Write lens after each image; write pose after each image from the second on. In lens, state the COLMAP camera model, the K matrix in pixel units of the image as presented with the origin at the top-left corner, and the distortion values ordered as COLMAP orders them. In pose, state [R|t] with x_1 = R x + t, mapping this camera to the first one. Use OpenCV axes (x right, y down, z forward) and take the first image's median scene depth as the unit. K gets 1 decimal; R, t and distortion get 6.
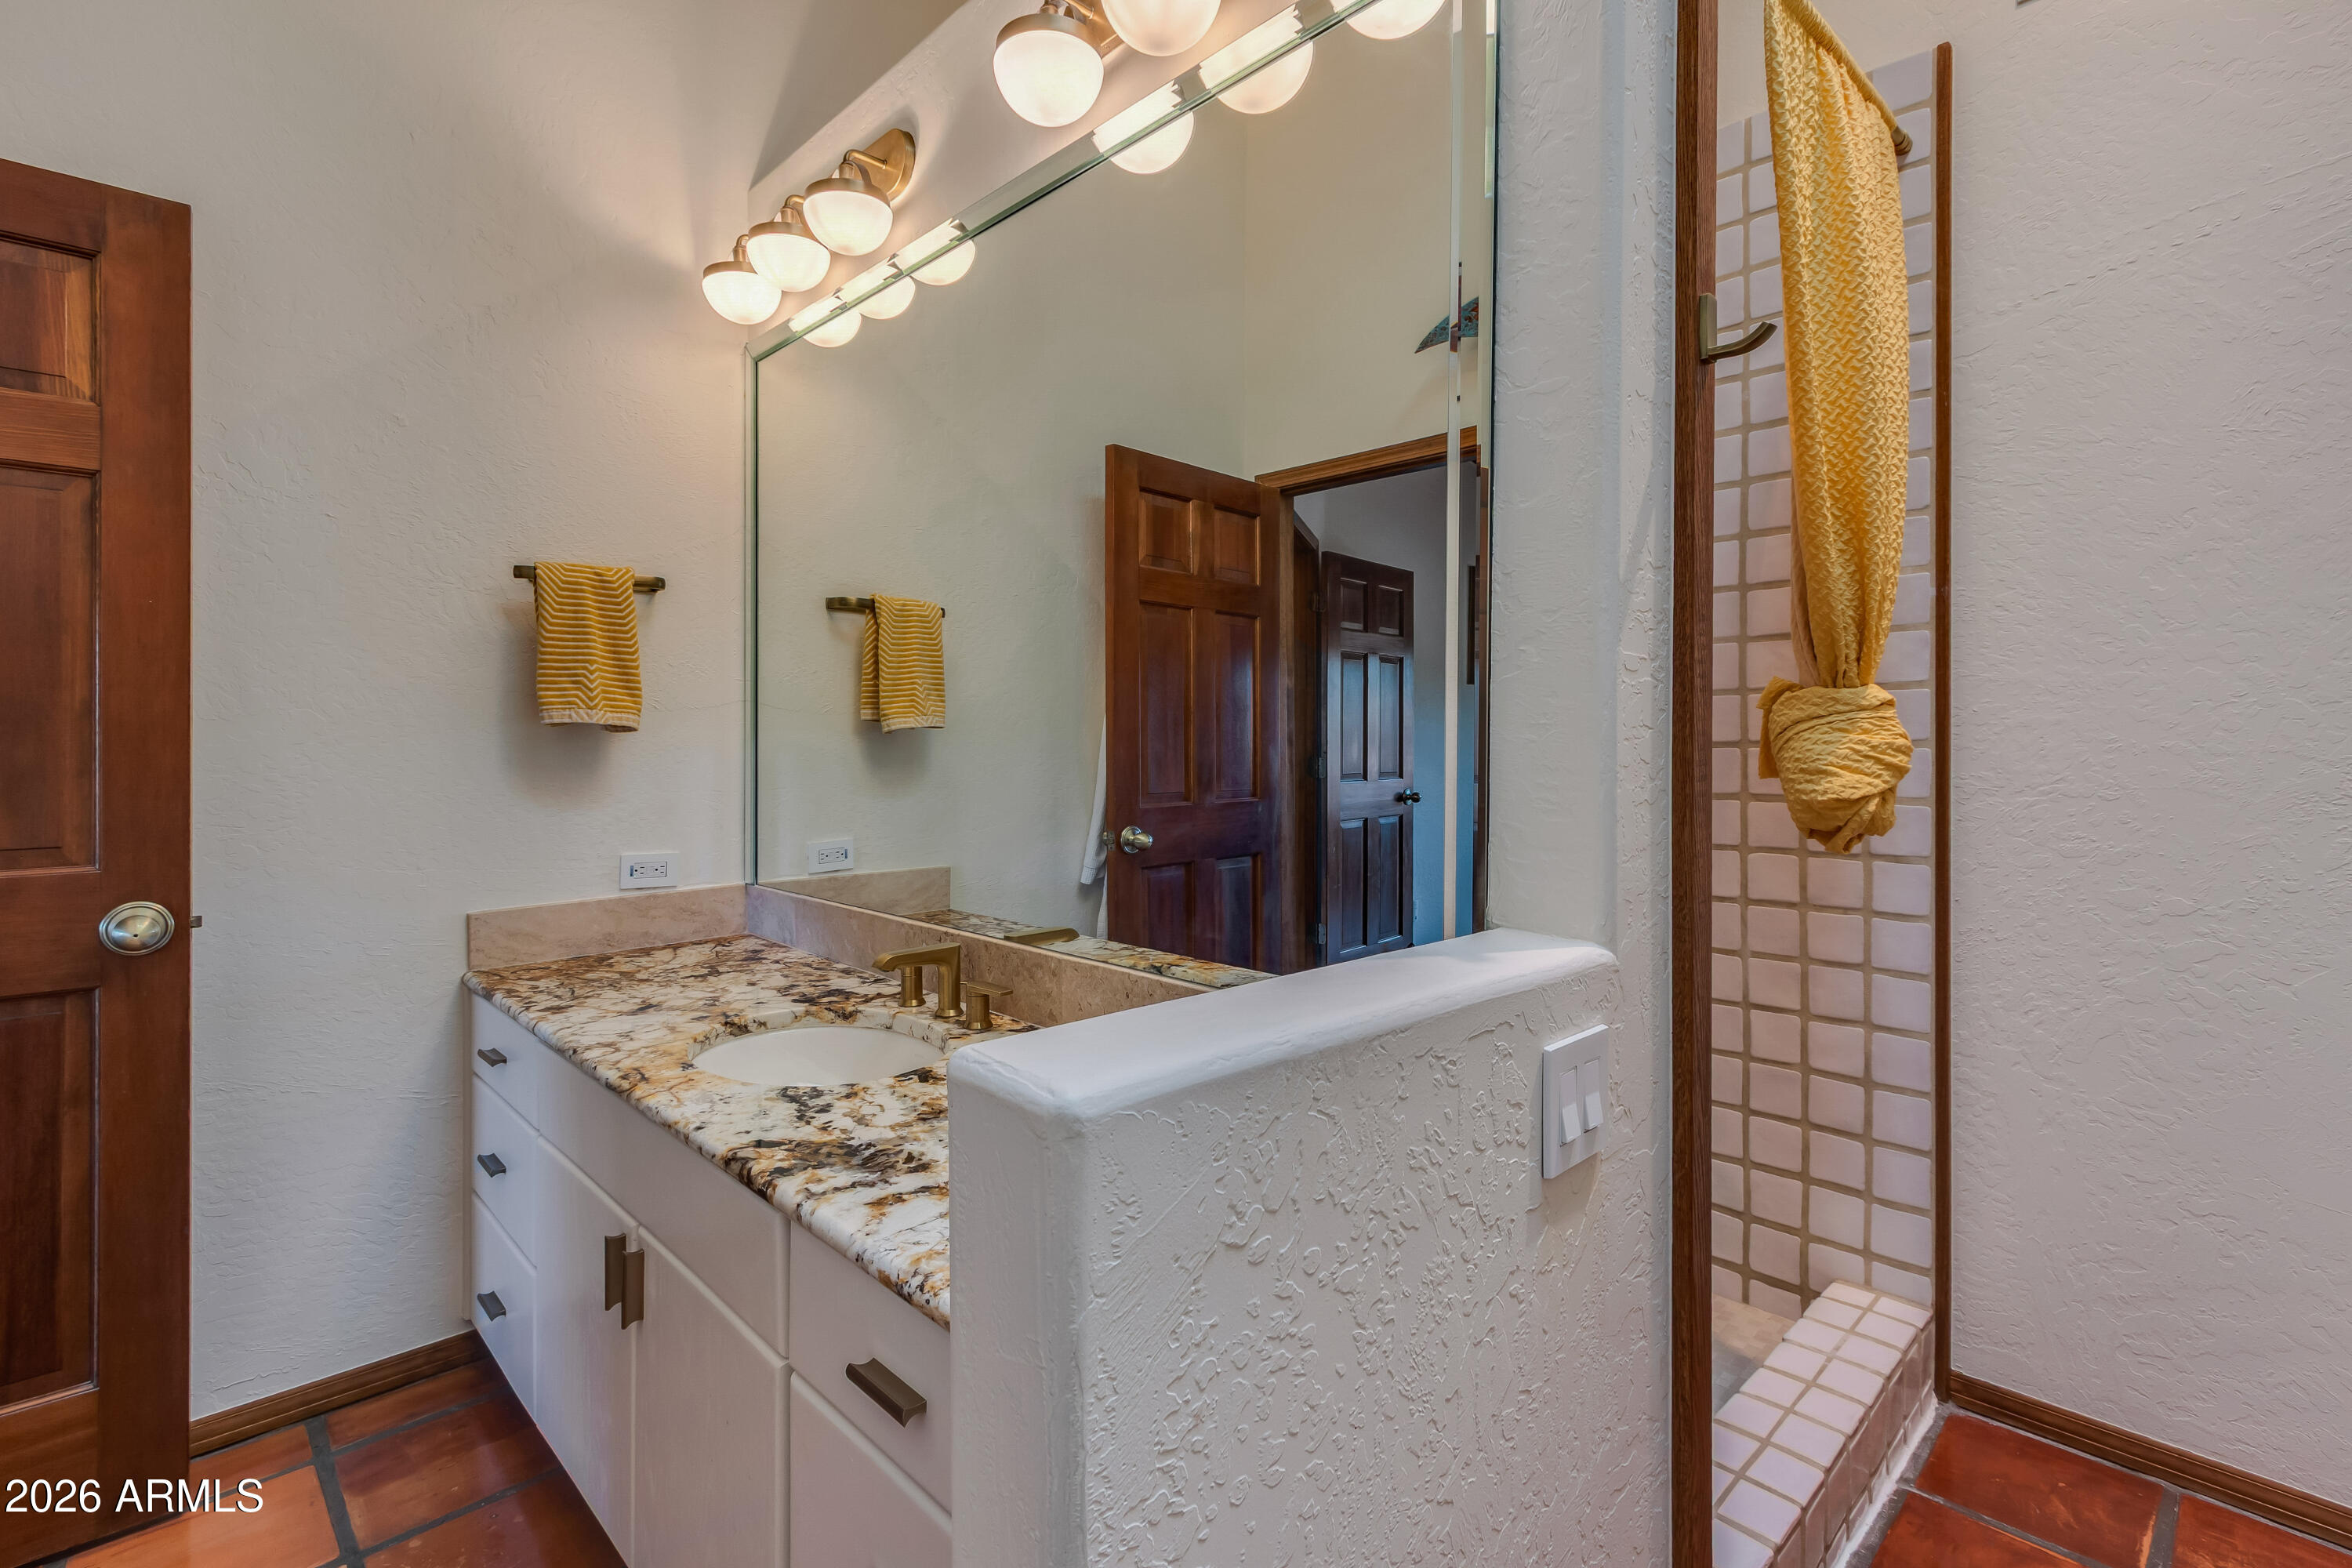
lens RADIAL K [[1113.0, 0, 1184.3], [0, 1113.0, 774.9], [0, 0, 1]] dist [0.004660, -0.000366]
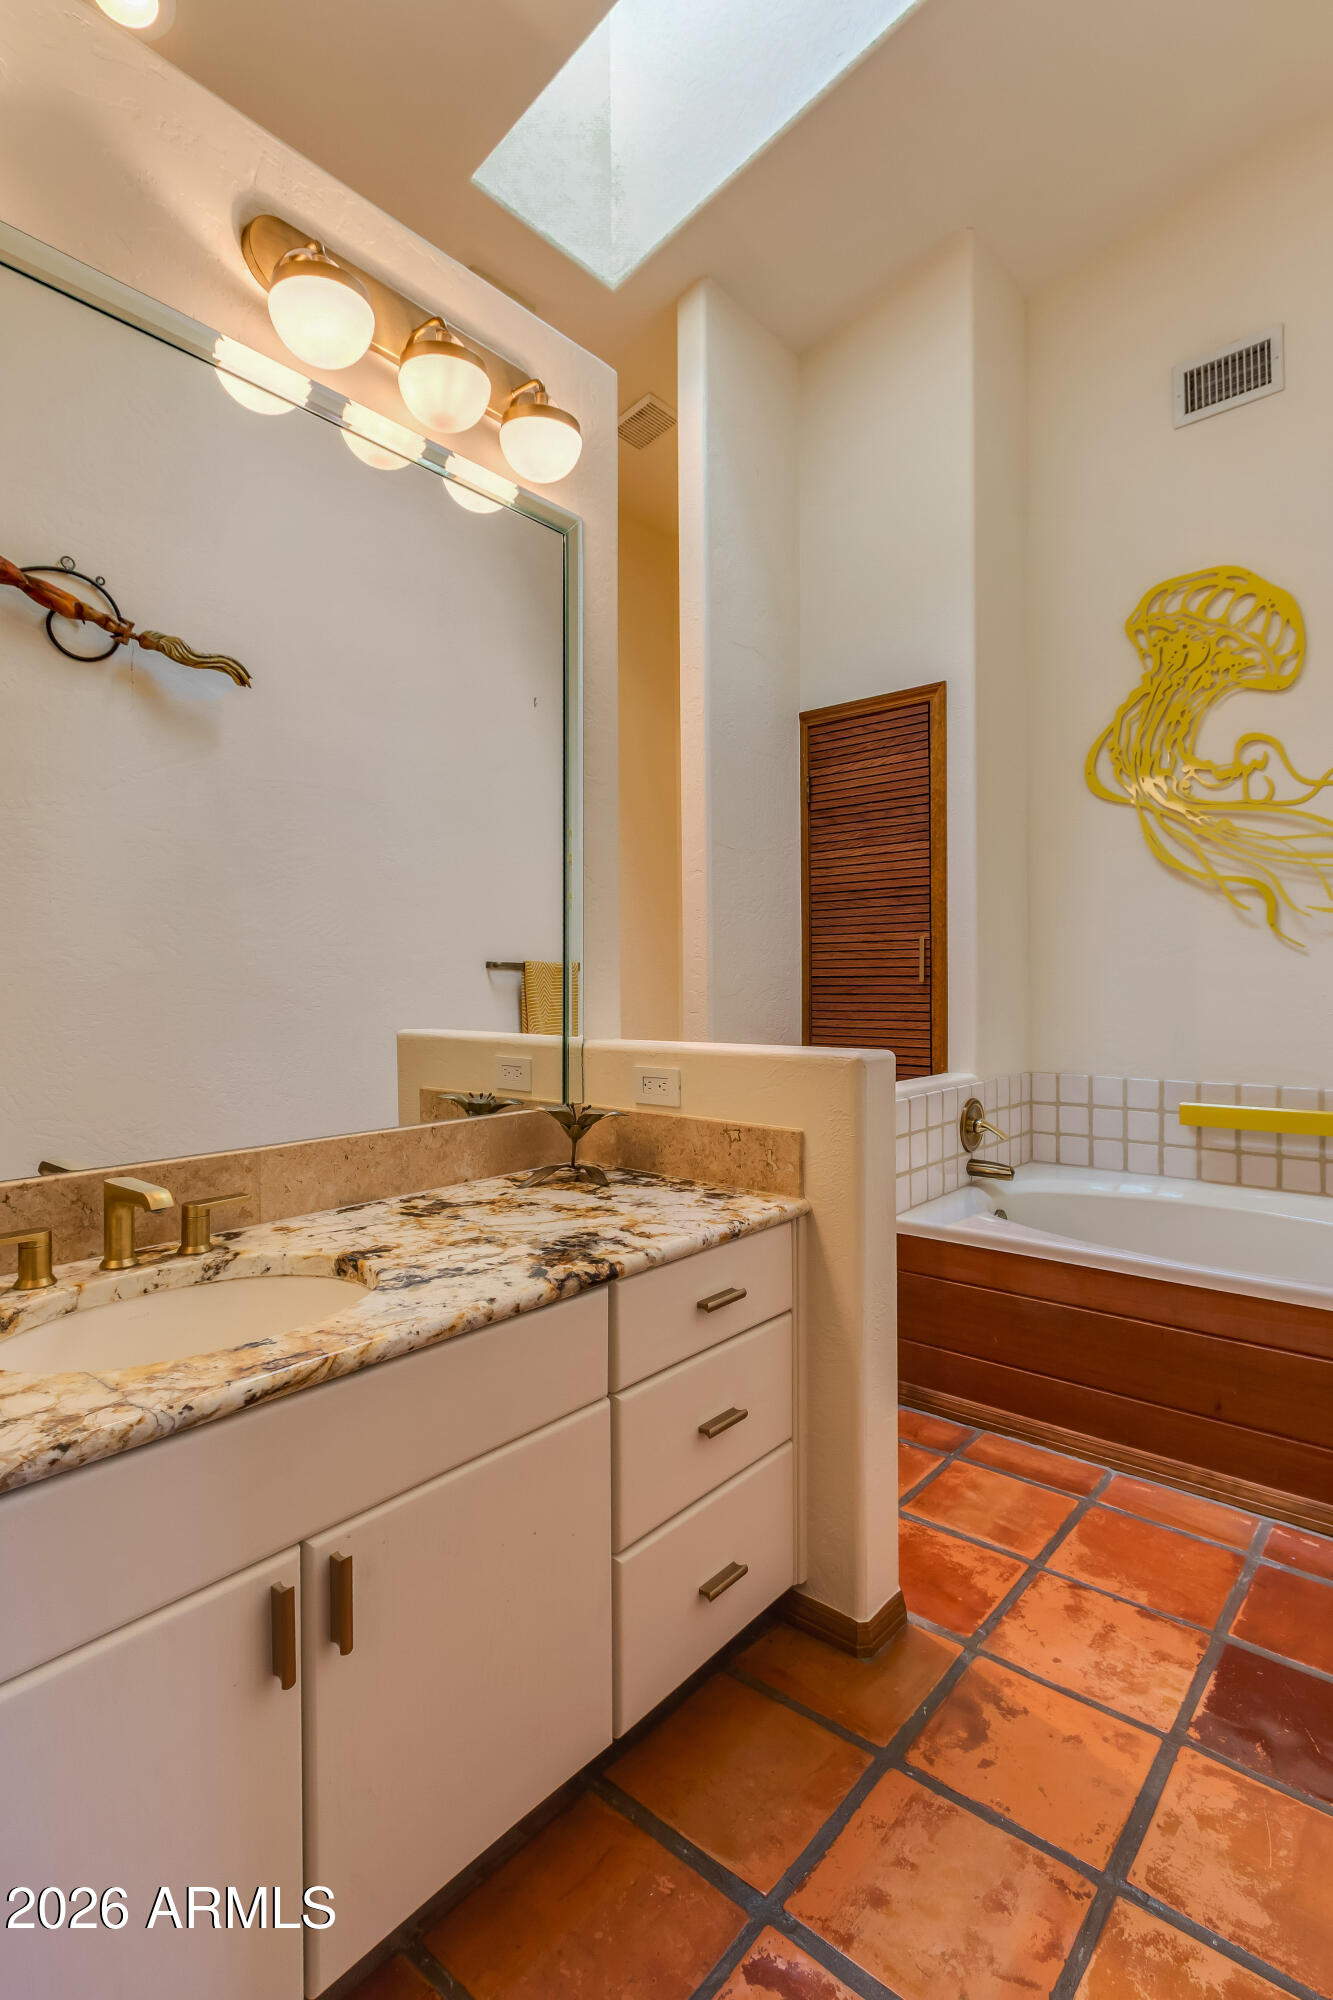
lens RADIAL K [[946.5, 0, 667.8], [0, 946.5, 993.0], [0, 0, 1]] dist [0.004660, -0.000366]
pose [[-0.098861, -0.014202, 0.995000, -1.277244], [0.033857, 0.999271, 0.017627, 0.017820], [-0.994525, 0.035431, -0.098308, 0.875972]]
